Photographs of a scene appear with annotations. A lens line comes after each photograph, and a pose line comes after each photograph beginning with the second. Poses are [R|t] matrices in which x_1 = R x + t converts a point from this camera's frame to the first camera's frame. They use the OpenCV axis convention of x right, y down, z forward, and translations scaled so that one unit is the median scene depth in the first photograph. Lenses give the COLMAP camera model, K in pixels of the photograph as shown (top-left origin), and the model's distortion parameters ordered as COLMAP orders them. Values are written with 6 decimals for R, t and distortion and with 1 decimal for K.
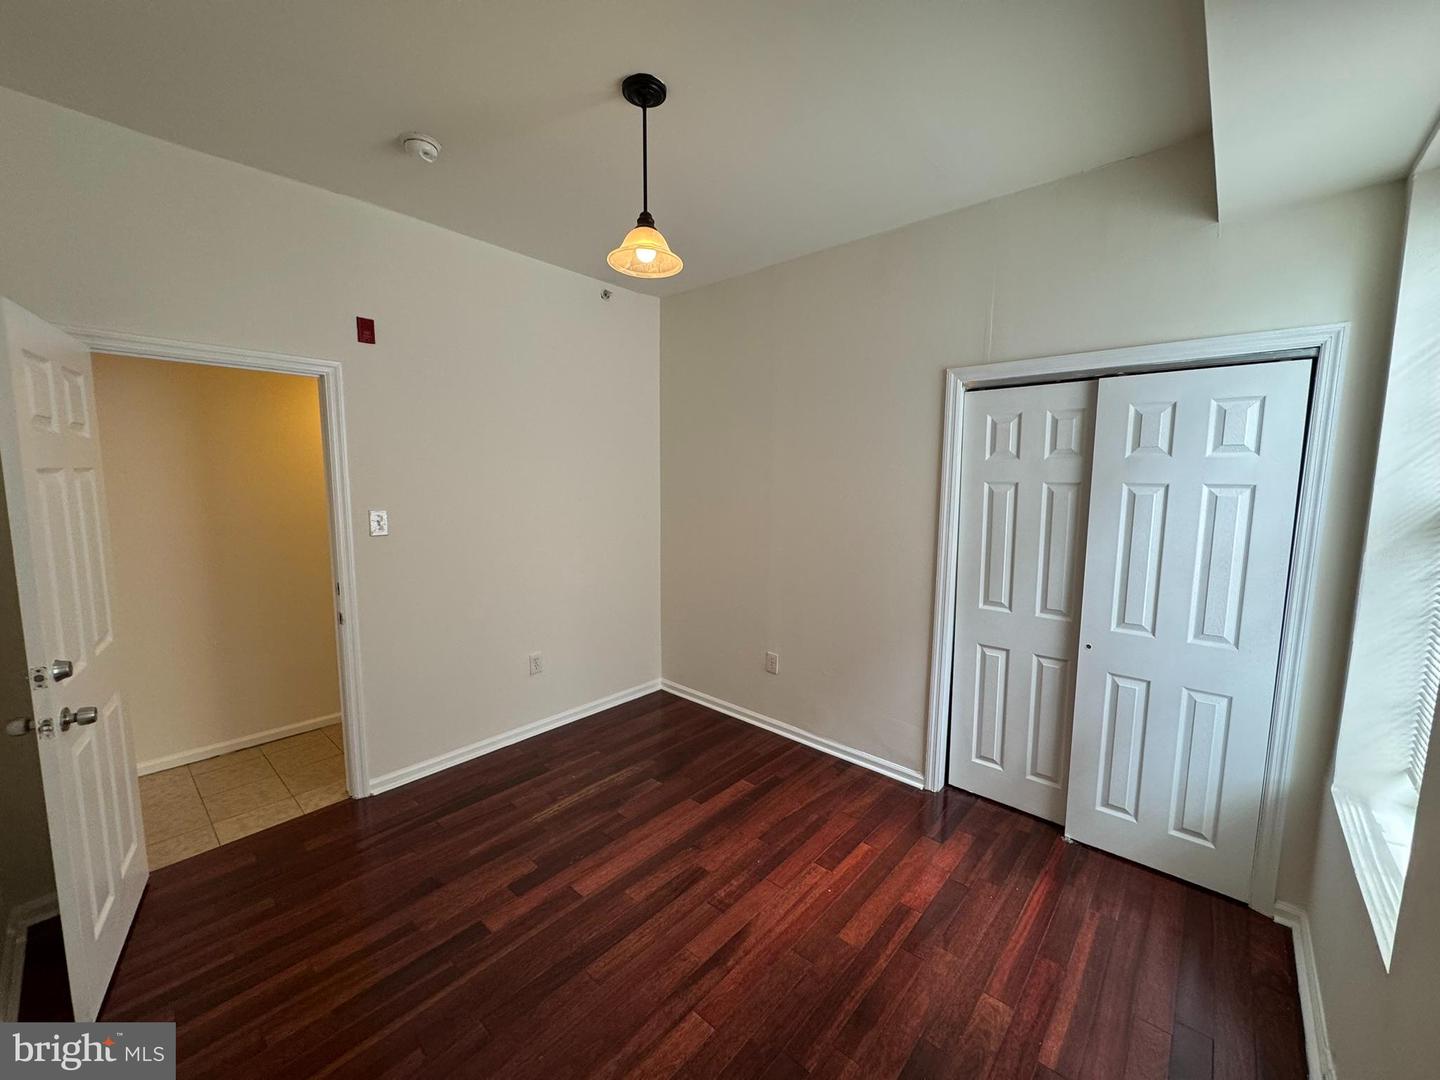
lens RADIAL K [[572.9, 0, 720.3], [0, 572.9, 541.9], [0, 0, 1]] dist [-0.003828, -0.000007]
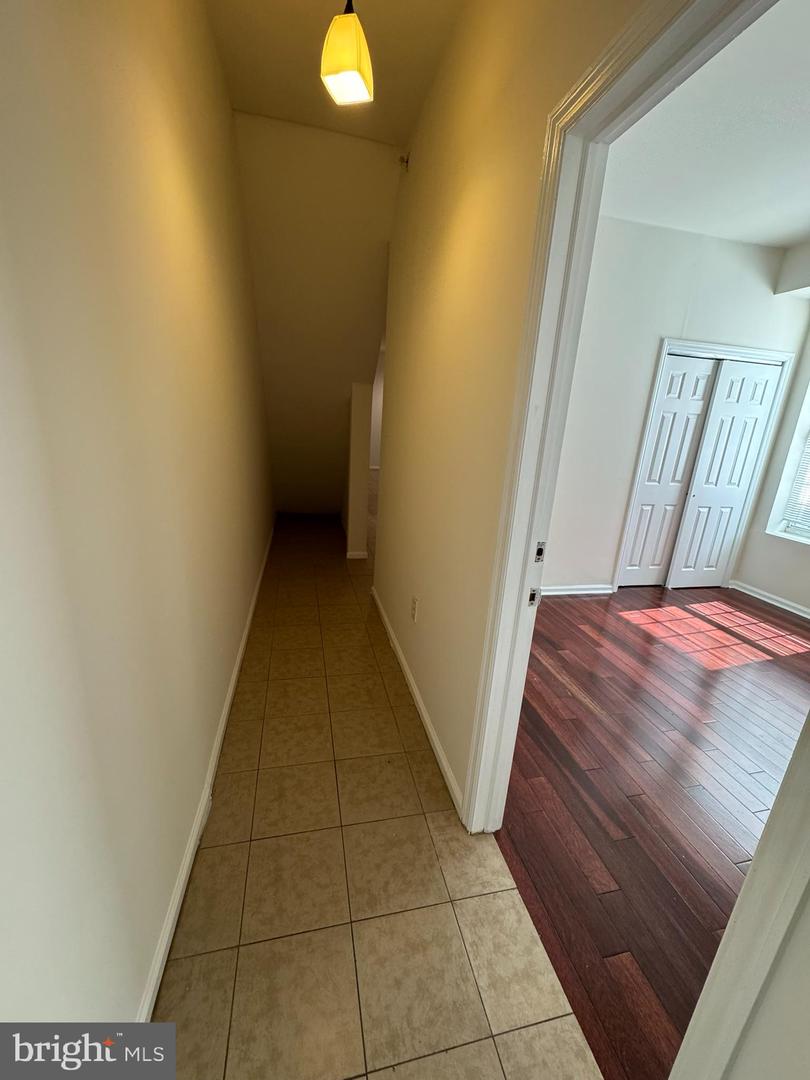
lens RADIAL K [[429.7, 0, 404.3], [0, 429.7, 541.2], [0, 0, 1]] dist [-0.003828, -0.000007]
pose [[0.582476, -0.198194, 0.788316, -1.178987], [0.043141, 0.975990, 0.213501, -0.032882], [-0.811703, -0.090350, 0.577041, 0.899993]]
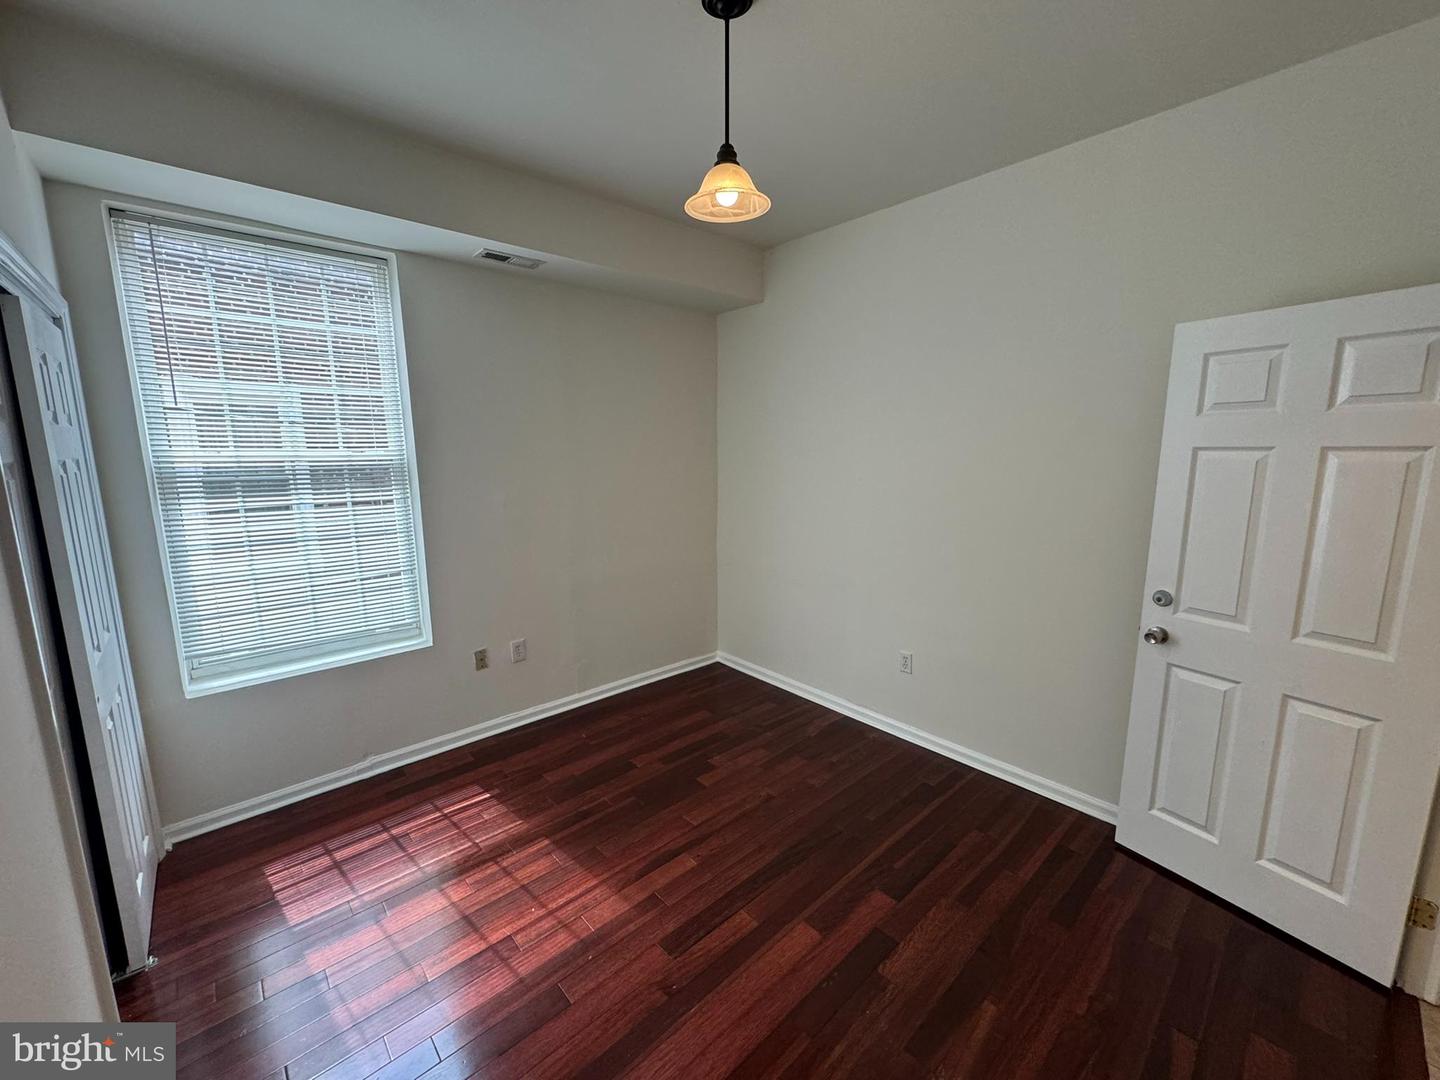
lens RADIAL K [[572.9, 0, 720.3], [0, 572.9, 541.9], [0, 0, 1]] dist [-0.003828, -0.000007]
pose [[-0.993893, -0.022190, 0.108096, -0.165382], [0.009242, 0.959393, 0.281921, -0.177745], [-0.109962, 0.281199, -0.953329, 1.454327]]
